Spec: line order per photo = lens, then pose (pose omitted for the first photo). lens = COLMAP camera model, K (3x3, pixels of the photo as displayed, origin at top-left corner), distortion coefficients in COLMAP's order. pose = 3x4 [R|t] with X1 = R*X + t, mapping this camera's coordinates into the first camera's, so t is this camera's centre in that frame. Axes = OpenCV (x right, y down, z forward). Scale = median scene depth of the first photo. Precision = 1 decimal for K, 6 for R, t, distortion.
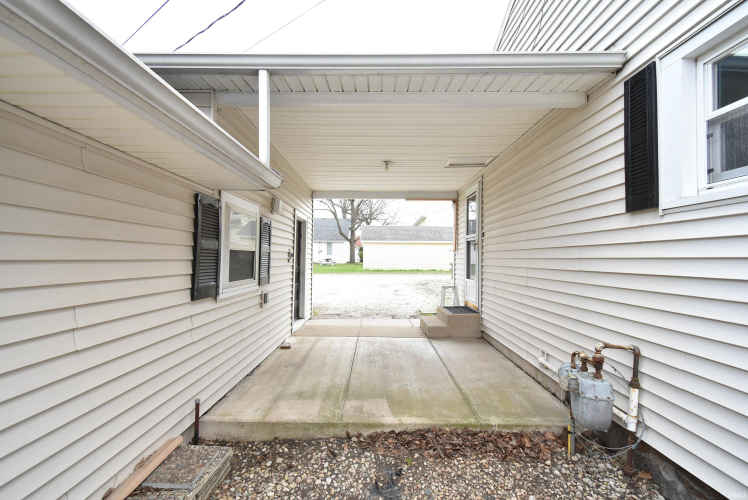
lens RADIAL K [[329.9, 0, 372.2], [0, 329.9, 252.4], [0, 0, 1]] dist [0.002232, -0.000282]
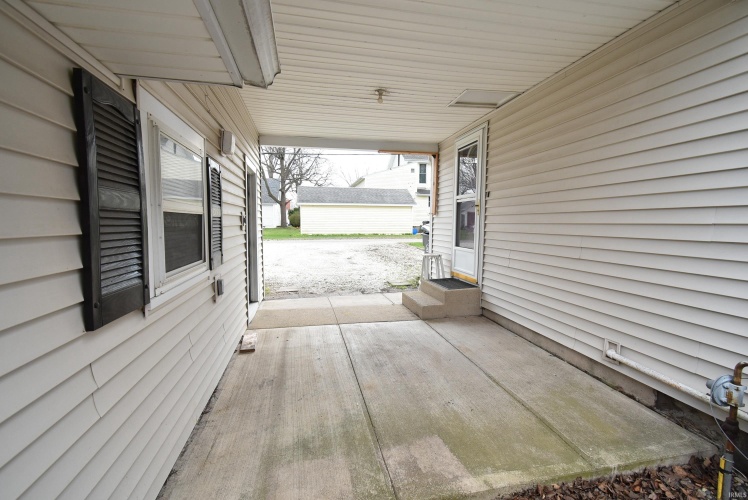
lens RADIAL K [[329.9, 0, 372.2], [0, 329.9, 252.4], [0, 0, 1]] dist [0.002232, -0.000282]
pose [[0.976559, -0.025165, 0.213775, -0.156529], [0.001370, 0.993849, 0.110734, -0.001219], [-0.215247, -0.107845, 0.970587, 0.293370]]
